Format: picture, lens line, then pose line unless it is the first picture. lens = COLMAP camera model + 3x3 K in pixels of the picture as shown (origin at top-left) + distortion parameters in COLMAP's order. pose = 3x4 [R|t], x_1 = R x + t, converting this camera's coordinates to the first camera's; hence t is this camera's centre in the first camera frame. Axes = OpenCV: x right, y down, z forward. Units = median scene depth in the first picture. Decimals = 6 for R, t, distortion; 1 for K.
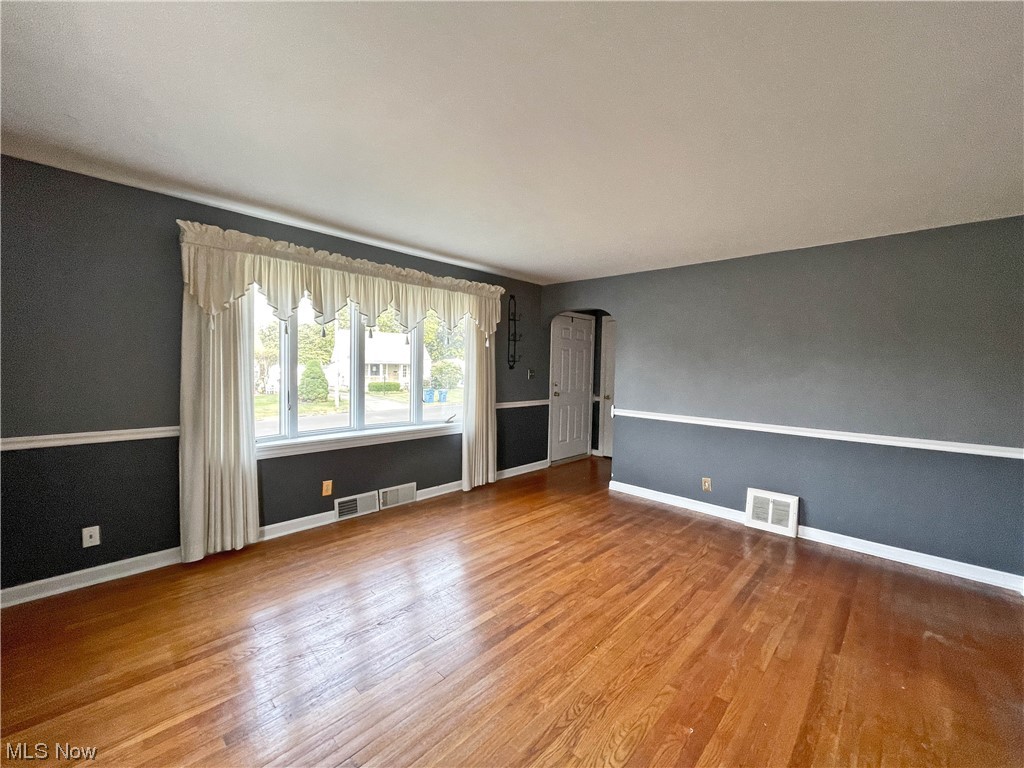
lens RADIAL K [[412.6, 0, 512.9], [0, 412.6, 383.3], [0, 0, 1]] dist [-0.004444, -0.000008]
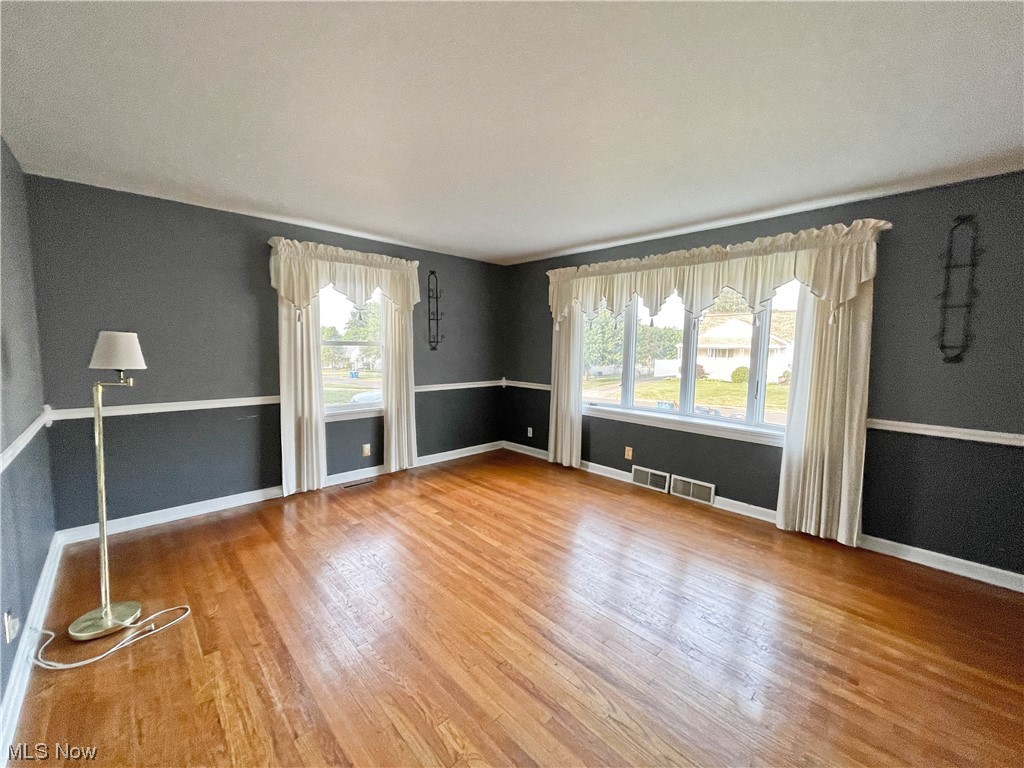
lens RADIAL K [[412.6, 0, 512.9], [0, 412.6, 383.3], [0, 0, 1]] dist [-0.004444, -0.000008]
pose [[-0.044147, 0.072249, -0.996409, 0.765293], [-0.057795, 0.995526, 0.074745, -0.022689], [0.997352, 0.060887, -0.039773, 0.694249]]
